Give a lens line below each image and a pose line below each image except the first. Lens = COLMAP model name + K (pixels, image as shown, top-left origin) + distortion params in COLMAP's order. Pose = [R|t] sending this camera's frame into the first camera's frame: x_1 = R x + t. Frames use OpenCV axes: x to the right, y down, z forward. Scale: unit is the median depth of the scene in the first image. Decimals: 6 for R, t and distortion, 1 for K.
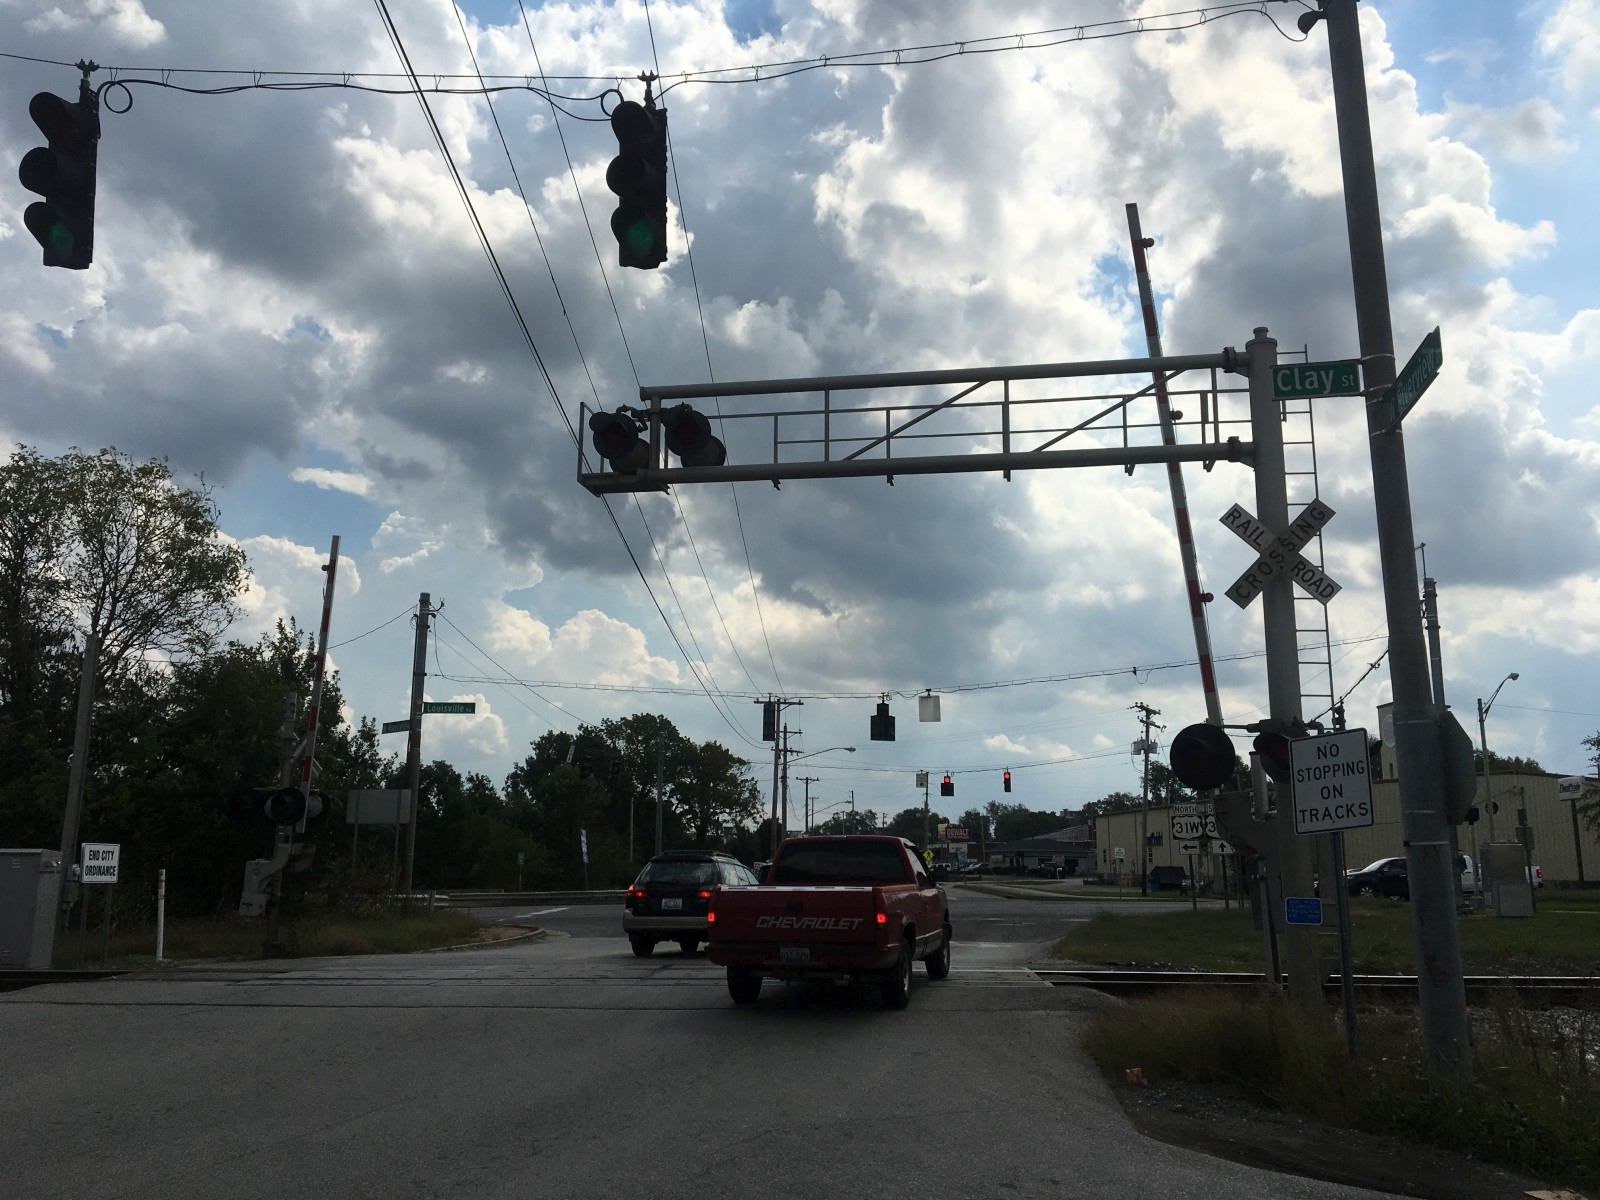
lens RADIAL K [[1348.8, 0, 810.4], [0, 1348.8, 602.7], [0, 0, 1]] dist [0.037779, -0.021269]
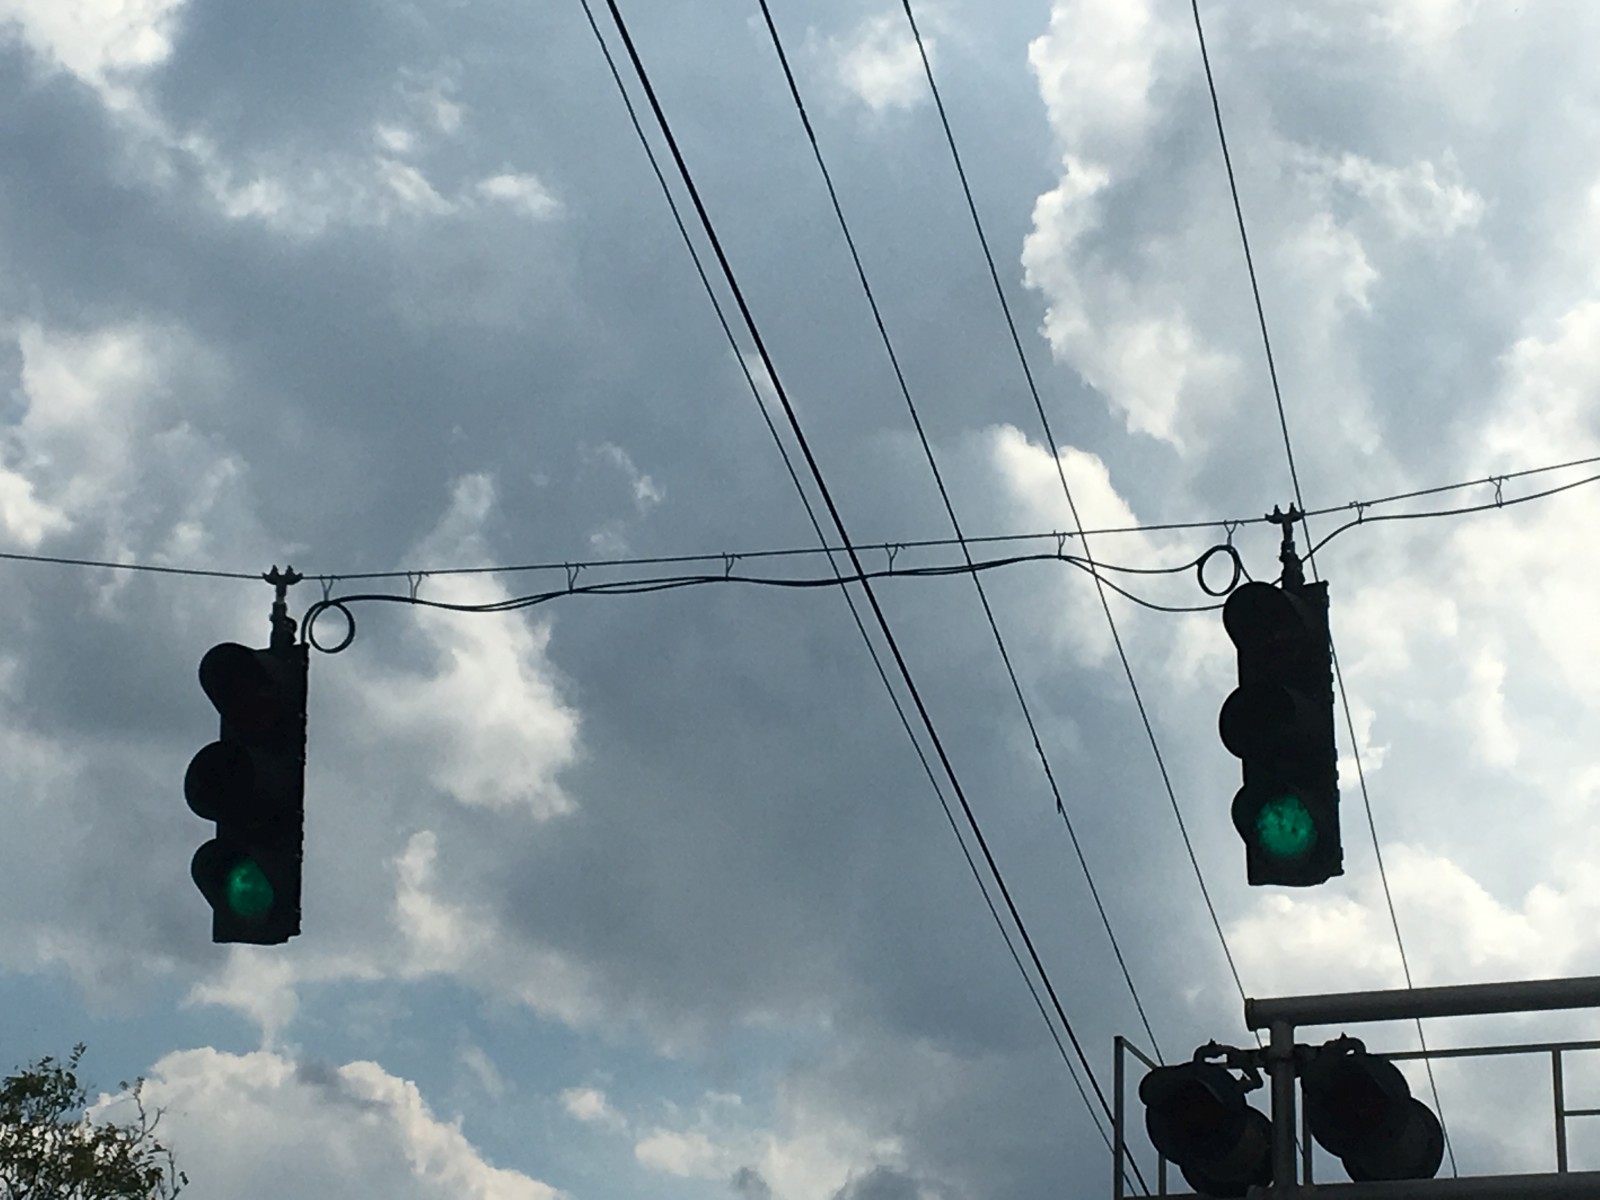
lens RADIAL K [[3900.4, 0, 799.2], [0, 3900.4, 602.3], [0, 0, 1]] dist [0.175791, 0.000000]
pose [[0.978412, -0.050703, -0.200349, -0.003658], [0.016176, 0.985252, -0.170346, -0.107186], [0.206031, 0.163428, 0.964802, -0.495980]]
